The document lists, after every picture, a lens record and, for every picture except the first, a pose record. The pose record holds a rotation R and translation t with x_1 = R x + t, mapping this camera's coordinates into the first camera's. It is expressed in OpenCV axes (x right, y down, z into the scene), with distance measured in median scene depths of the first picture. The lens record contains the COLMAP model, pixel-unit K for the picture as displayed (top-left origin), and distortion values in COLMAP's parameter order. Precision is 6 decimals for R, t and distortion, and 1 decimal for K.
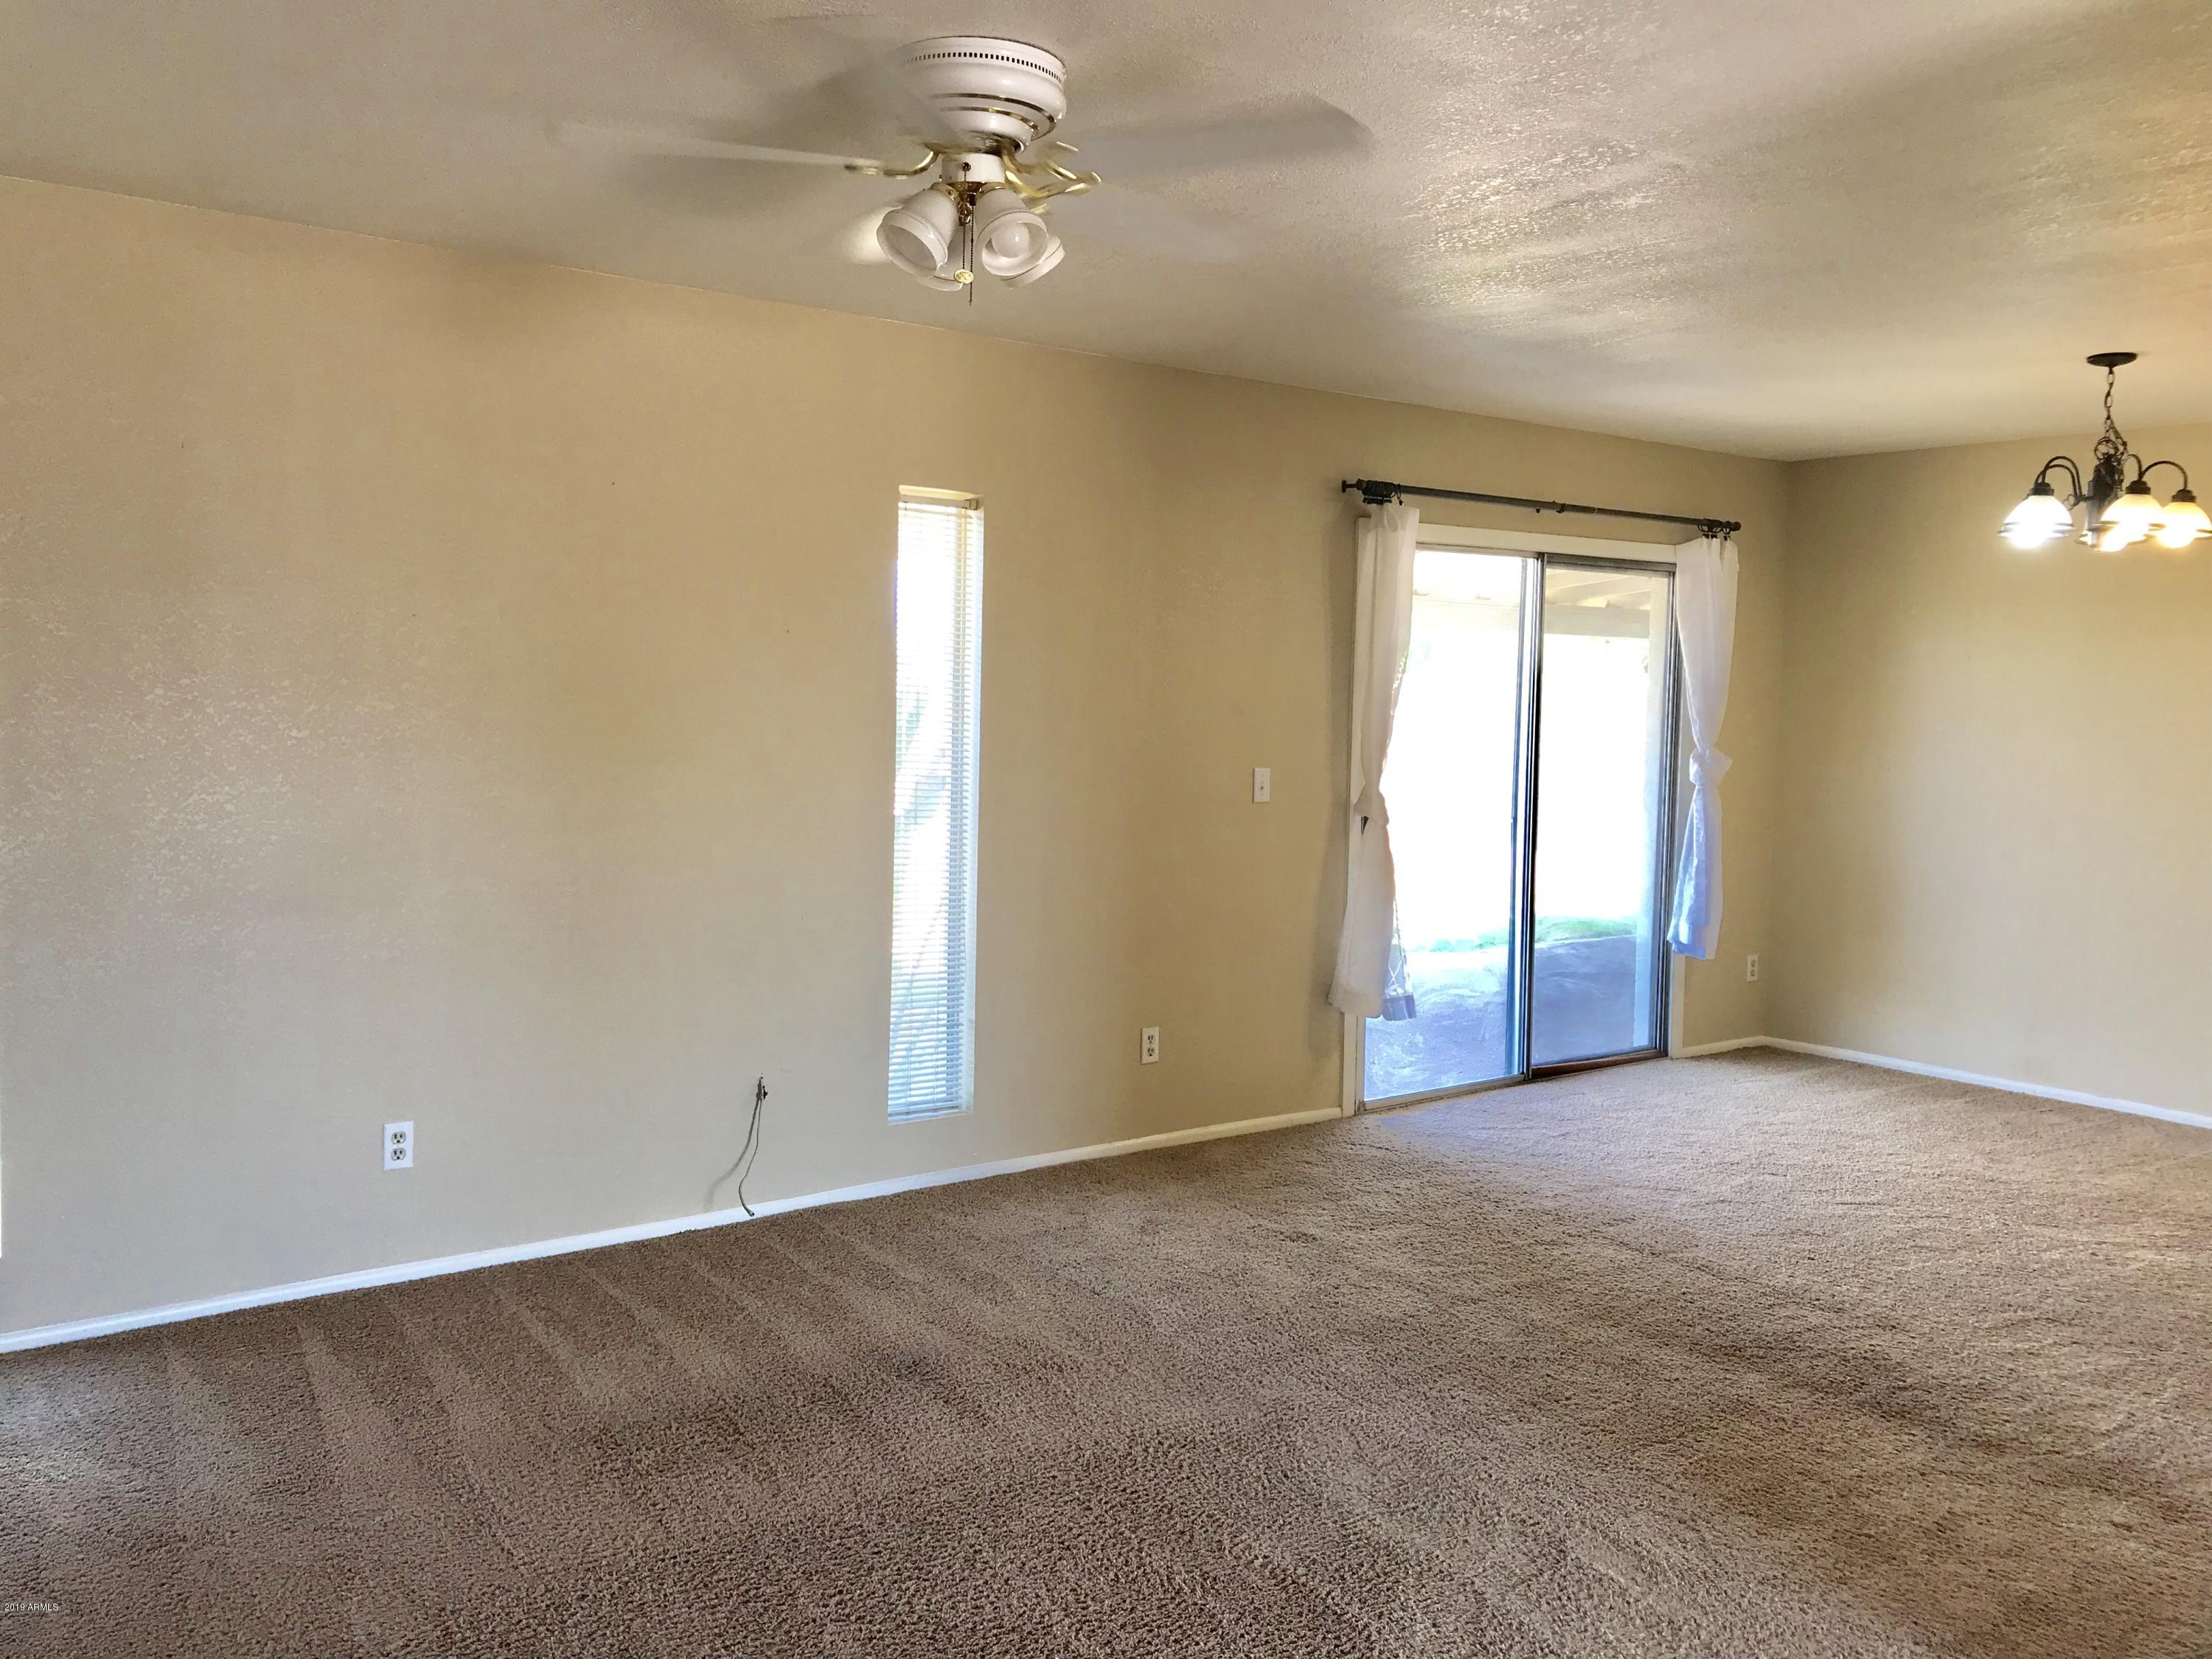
lens RADIAL K [[1849.8, 0, 1105.4], [0, 1849.8, 762.7], [0, 0, 1]] dist [-0.011099, 0.023680]
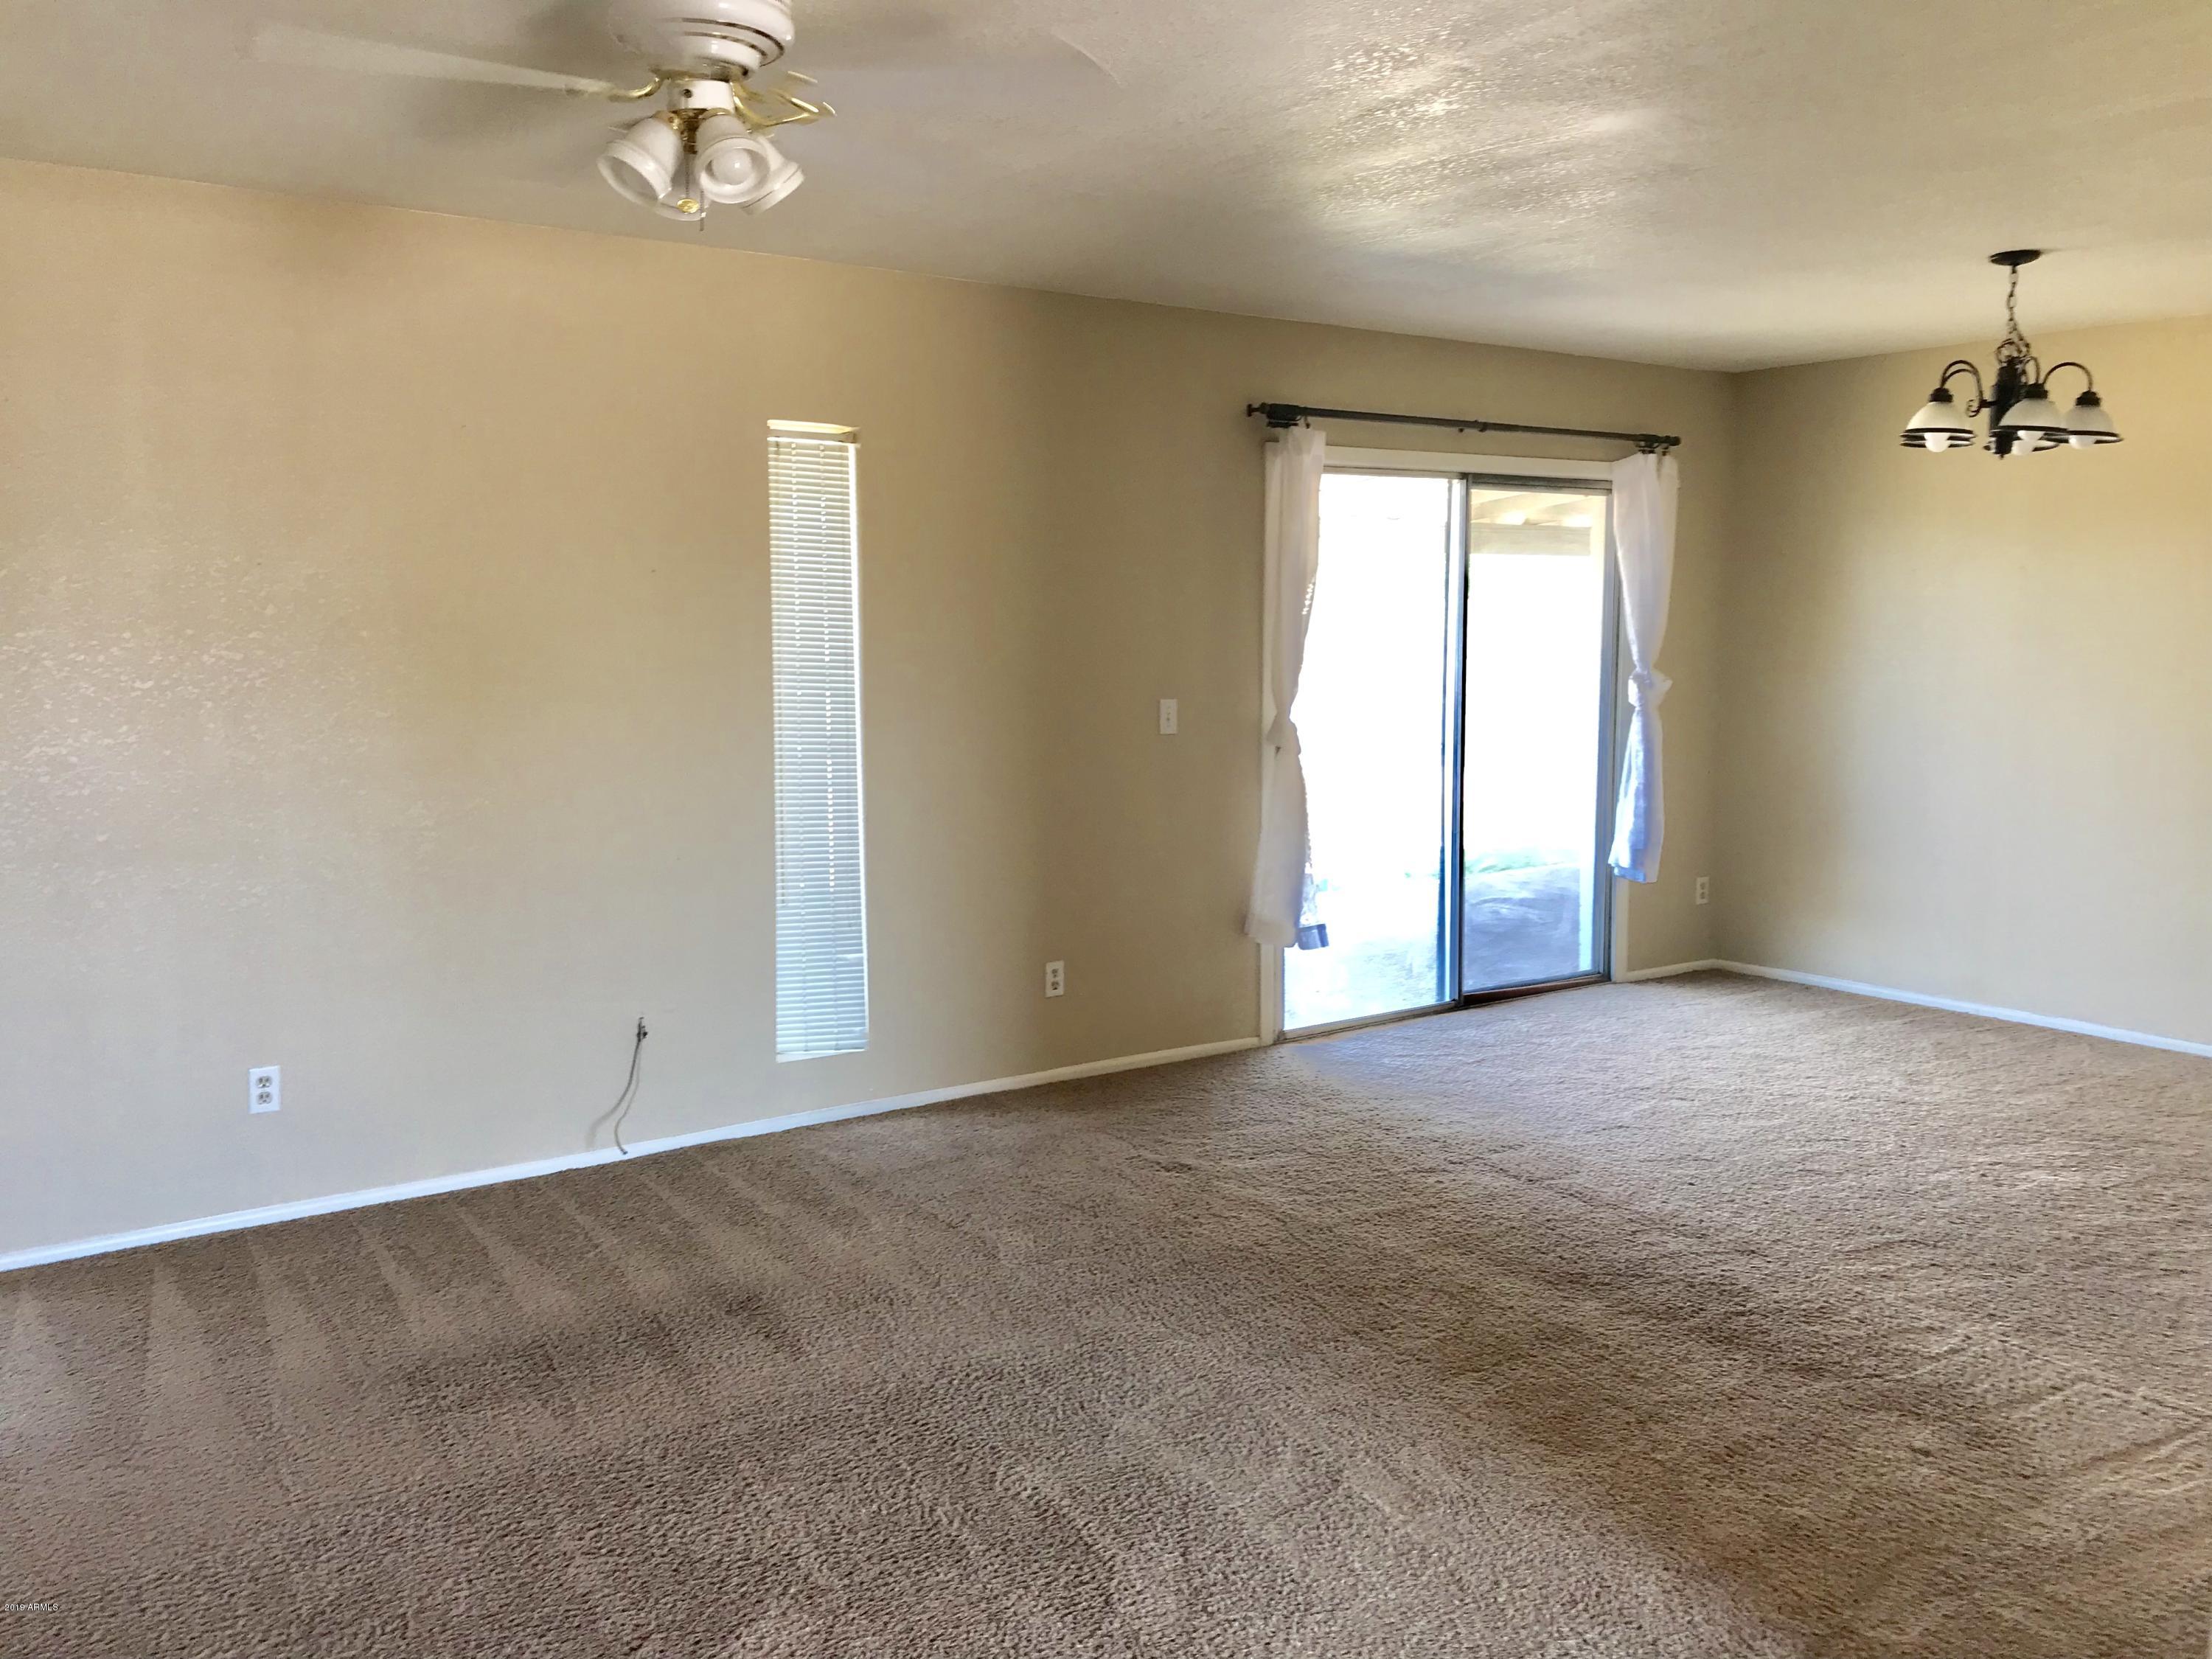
lens RADIAL K [[1849.8, 0, 1105.4], [0, 1849.8, 762.7], [0, 0, 1]] dist [-0.011099, 0.023680]
pose [[0.999240, -0.019355, -0.033822, 0.113638], [0.020584, 0.999127, 0.036361, 0.000800], [0.033089, -0.037030, 0.998766, 0.010315]]
